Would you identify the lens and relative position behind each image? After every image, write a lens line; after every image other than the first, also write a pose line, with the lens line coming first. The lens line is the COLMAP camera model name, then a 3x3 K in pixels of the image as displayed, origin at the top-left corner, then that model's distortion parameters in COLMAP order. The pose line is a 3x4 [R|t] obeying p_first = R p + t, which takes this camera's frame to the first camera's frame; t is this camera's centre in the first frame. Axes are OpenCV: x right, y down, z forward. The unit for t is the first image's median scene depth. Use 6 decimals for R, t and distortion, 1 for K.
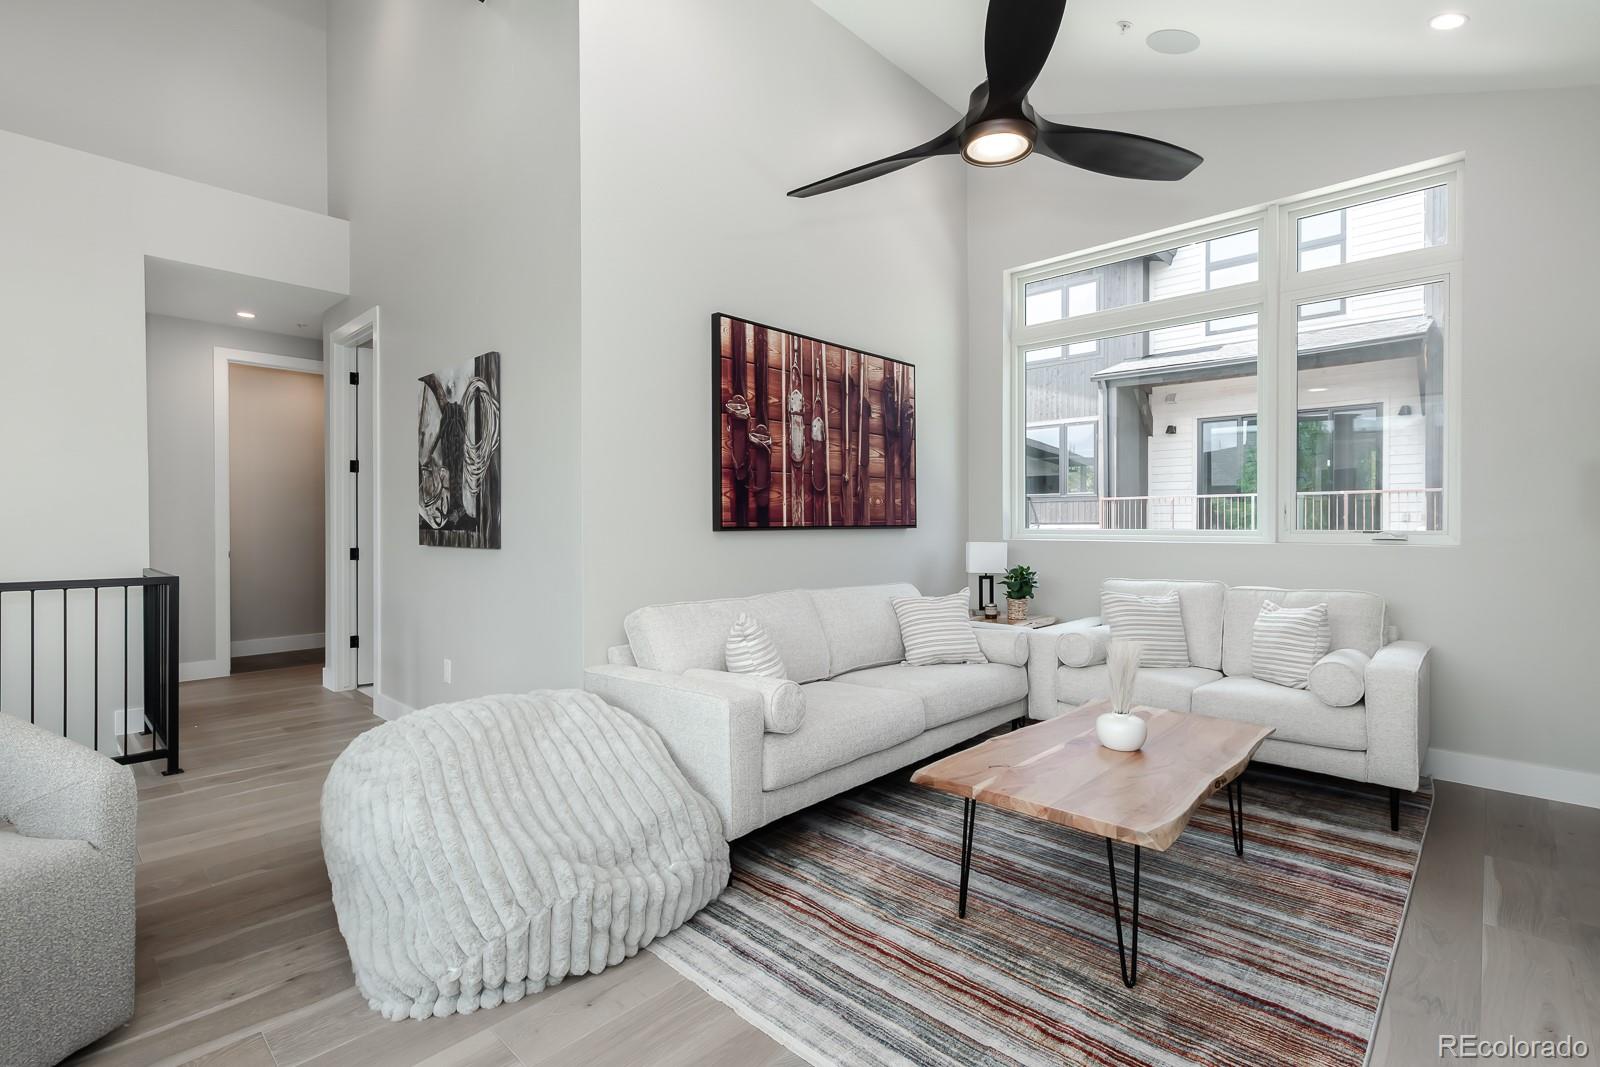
lens RADIAL K [[739.3, 0, 773.6], [0, 739.3, 531.2], [0, 0, 1]] dist [-0.000302, 0.000300]
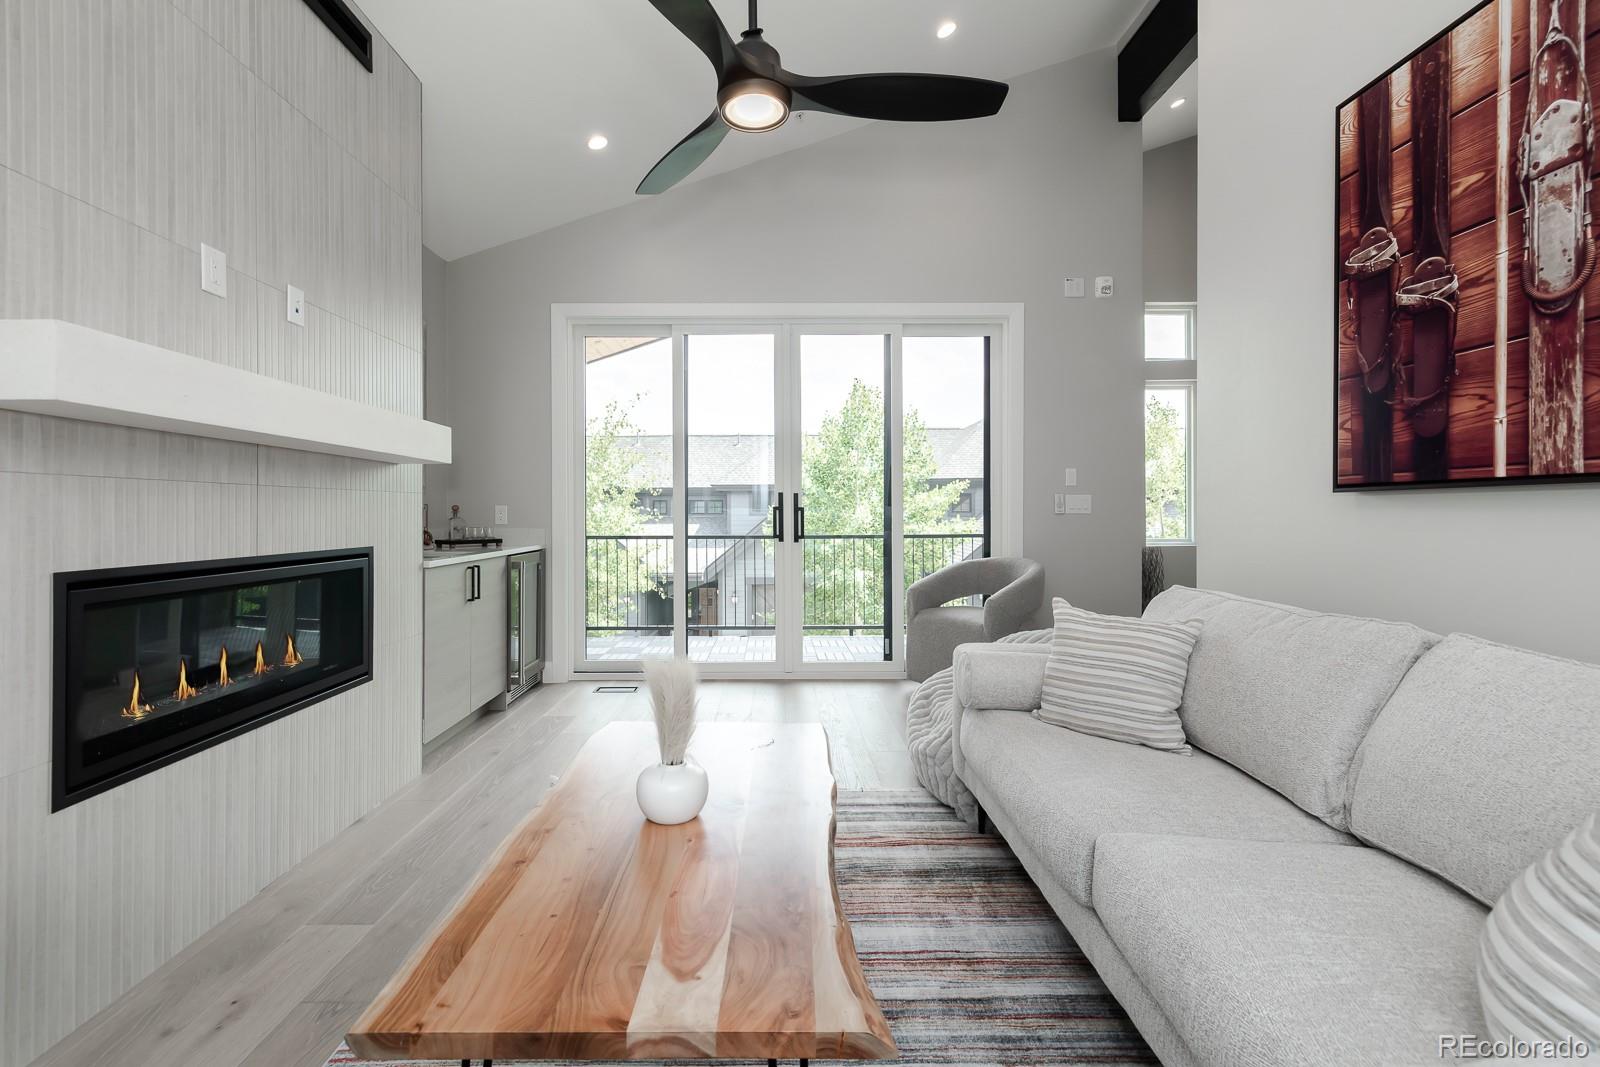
lens RADIAL K [[704.0, 0, 791.2], [0, 704.0, 513.7], [0, 0, 1]] dist [0.000556, 0.000072]
pose [[-0.700065, 0.004175, -0.714067, 0.556707], [-0.007005, 0.999895, 0.012714, 0.011354], [0.714045, 0.013903, -0.699962, 0.995037]]
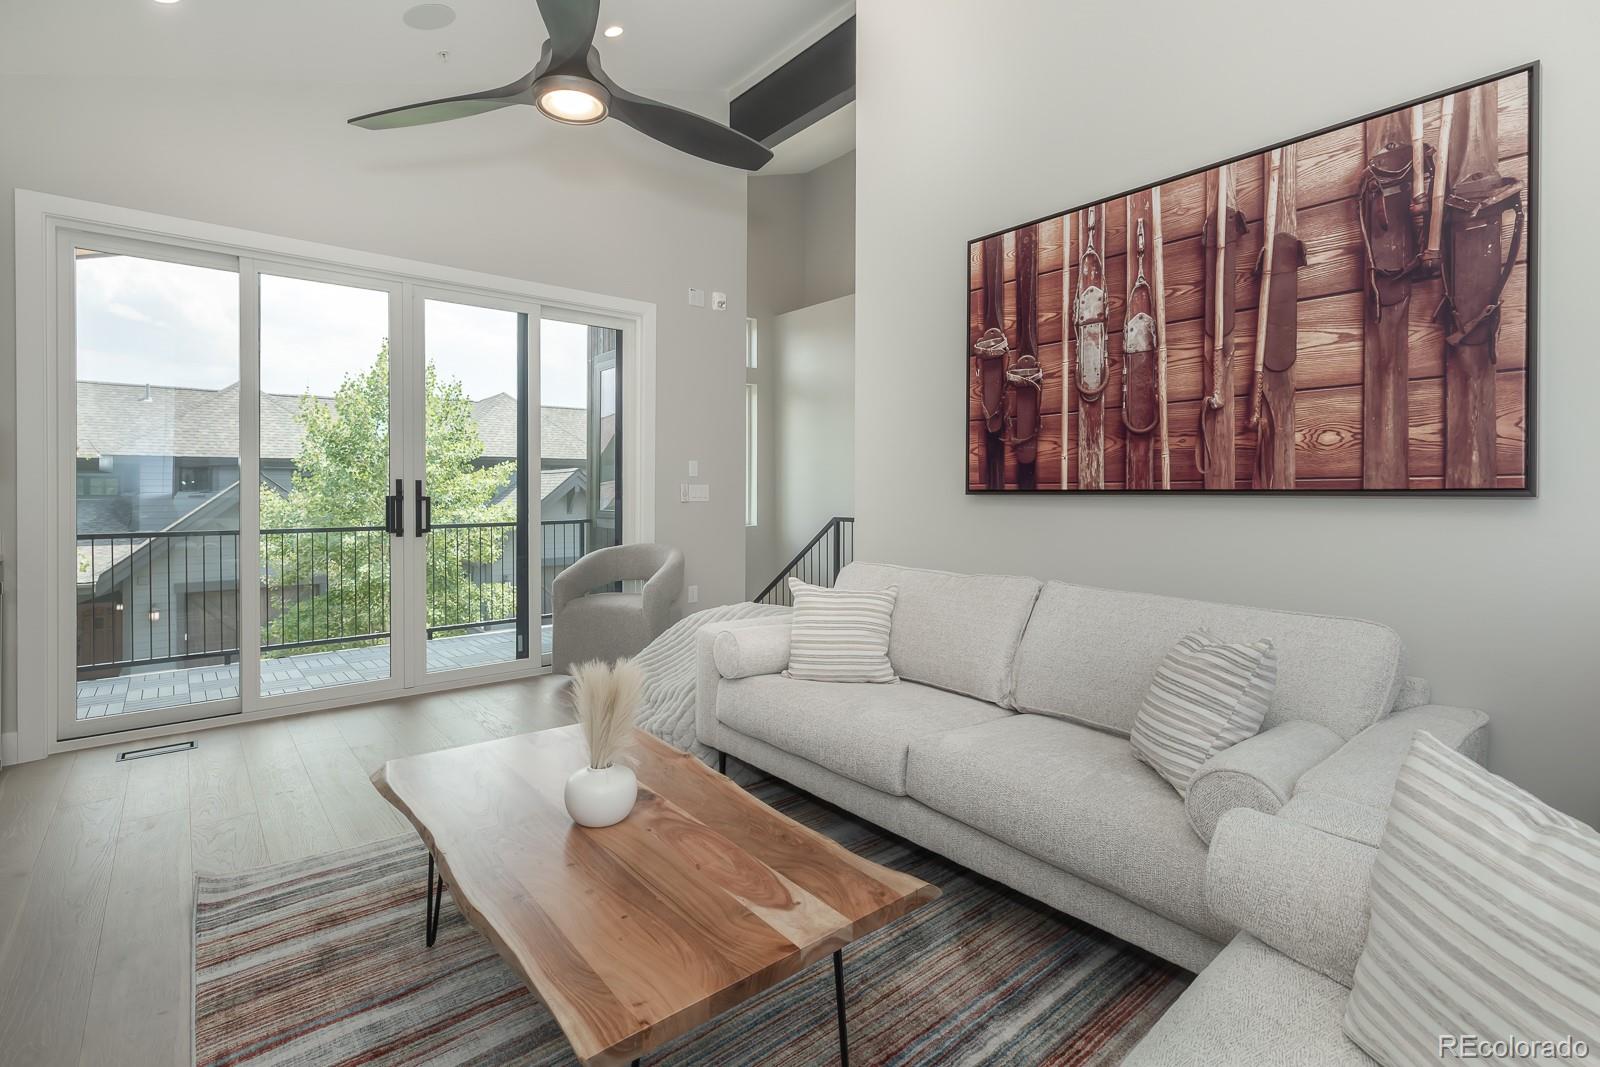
lens RADIAL K [[730.3, 0, 808.7], [0, 730.3, 497.3], [0, 0, 1]] dist [-0.000299, 0.000140]
pose [[-0.083944, 0.008329, -0.996436, 0.728908], [-0.014354, 0.999851, 0.009567, -0.002200], [0.996367, 0.015106, -0.083812, 0.817570]]
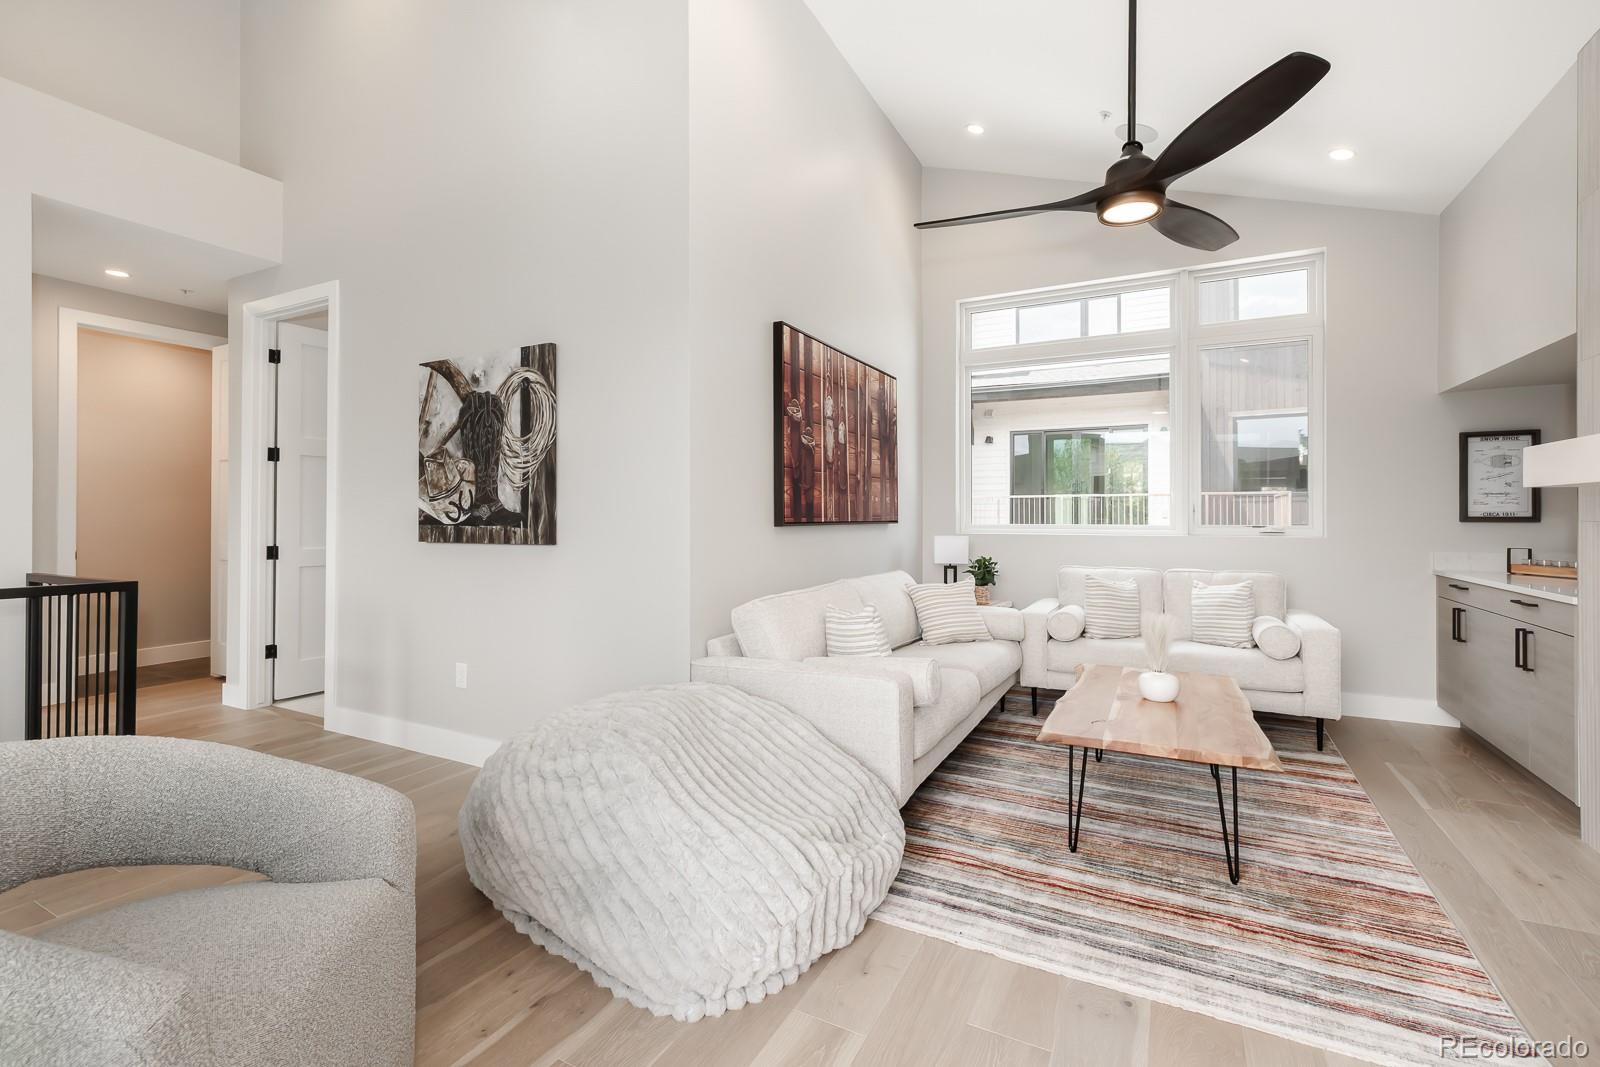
lens RADIAL K [[704.0, 0, 791.2], [0, 704.0, 513.7], [0, 0, 1]] dist [0.000556, 0.000072]
pose [[0.962716, 0.003525, 0.270490, -0.308439], [0.001335, 0.999841, -0.017780, -0.000200], [-0.270510, 0.017478, 0.962559, 0.022080]]
